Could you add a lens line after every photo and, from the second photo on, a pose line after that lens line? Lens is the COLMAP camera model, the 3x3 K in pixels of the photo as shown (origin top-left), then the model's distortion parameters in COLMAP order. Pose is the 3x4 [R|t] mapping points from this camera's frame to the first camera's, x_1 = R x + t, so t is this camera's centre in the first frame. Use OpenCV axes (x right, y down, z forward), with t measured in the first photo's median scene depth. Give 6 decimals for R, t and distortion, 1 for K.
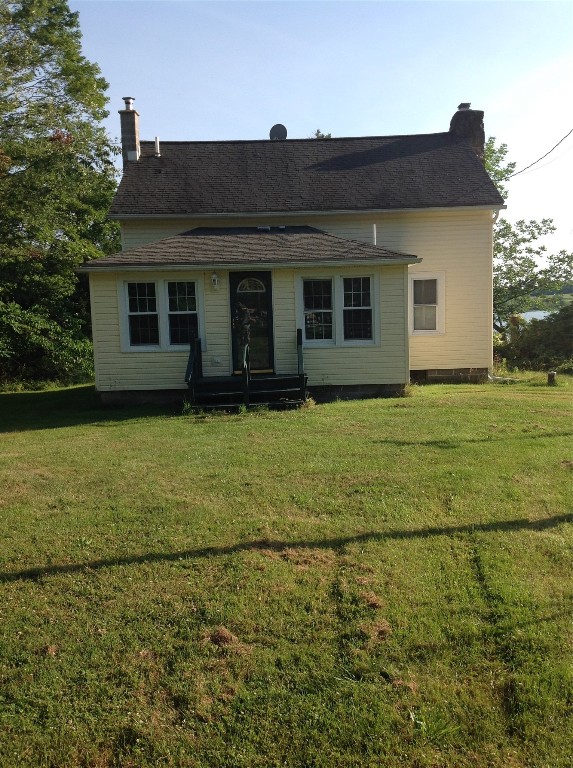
lens RADIAL K [[721.0, 0, 286.5], [0, 721.0, 384.0], [0, 0, 1]] dist [0.186561, -0.439039]
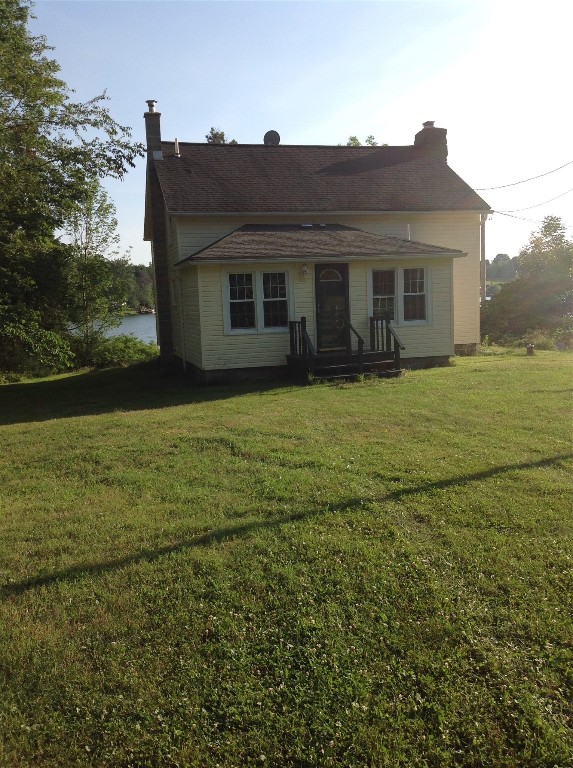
lens RADIAL K [[721.0, 0, 286.5], [0, 721.0, 384.0], [0, 0, 1]] dist [0.186561, -0.439039]
pose [[0.964978, -0.039702, 0.259310, -0.427778], [0.037235, 0.999202, 0.014422, 0.019898], [-0.259676, -0.004262, 0.965686, -0.115729]]
